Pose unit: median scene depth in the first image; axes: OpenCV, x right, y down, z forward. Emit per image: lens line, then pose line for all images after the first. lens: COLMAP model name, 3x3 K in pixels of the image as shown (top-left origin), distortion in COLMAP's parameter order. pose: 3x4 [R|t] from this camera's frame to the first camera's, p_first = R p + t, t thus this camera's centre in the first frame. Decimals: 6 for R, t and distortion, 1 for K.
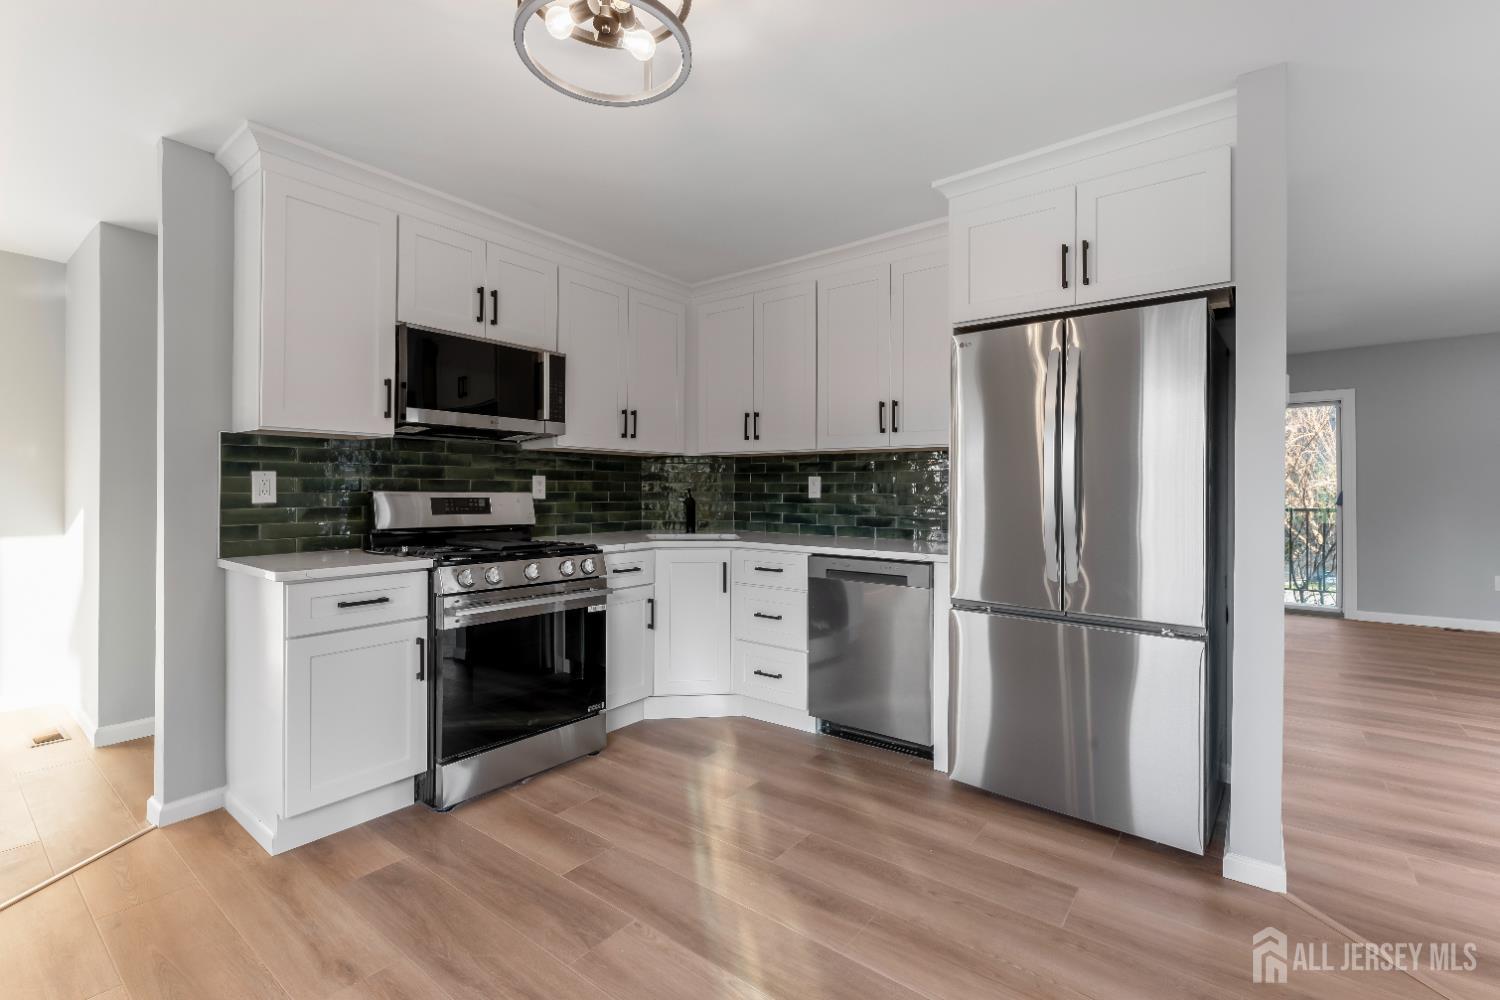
lens RADIAL K [[659.6, 0, 753.2], [0, 659.6, 491.4], [0, 0, 1]] dist [-0.000604, 0.000229]
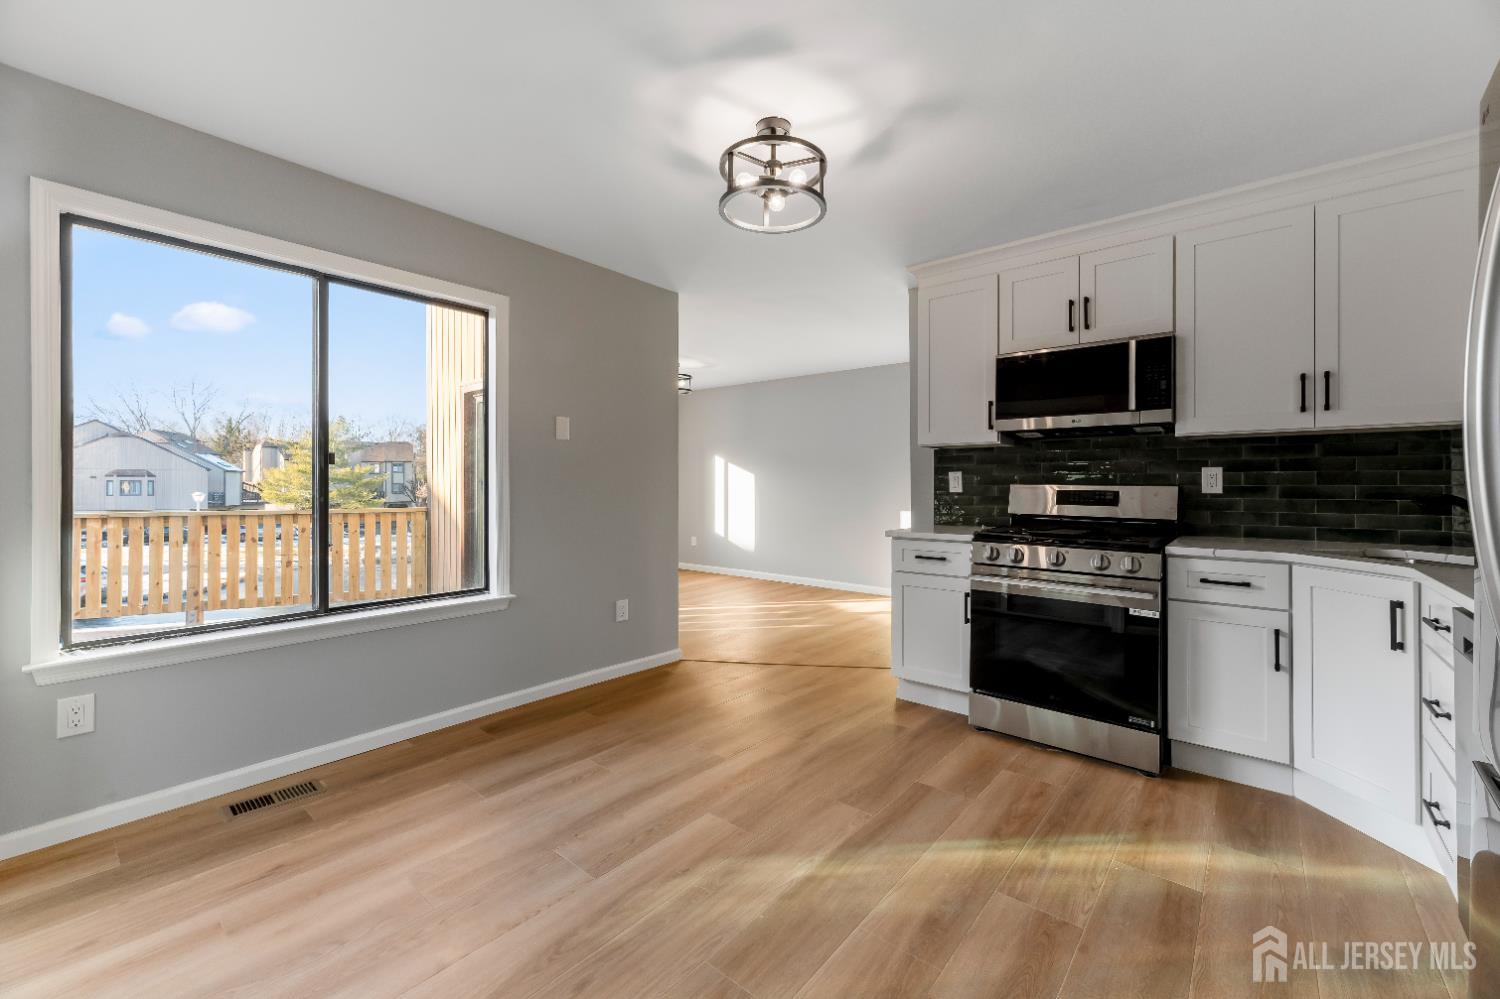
lens RADIAL K [[608.3, 0, 743.3], [0, 608.3, 489.0], [0, 0, 1]] dist [0.003000, 0.000058]
pose [[-0.045843, 0.005924, -0.998931, 0.701183], [-0.002077, 0.999980, 0.006025, 0.002768], [0.998947, 0.002351, -0.045830, 0.548744]]
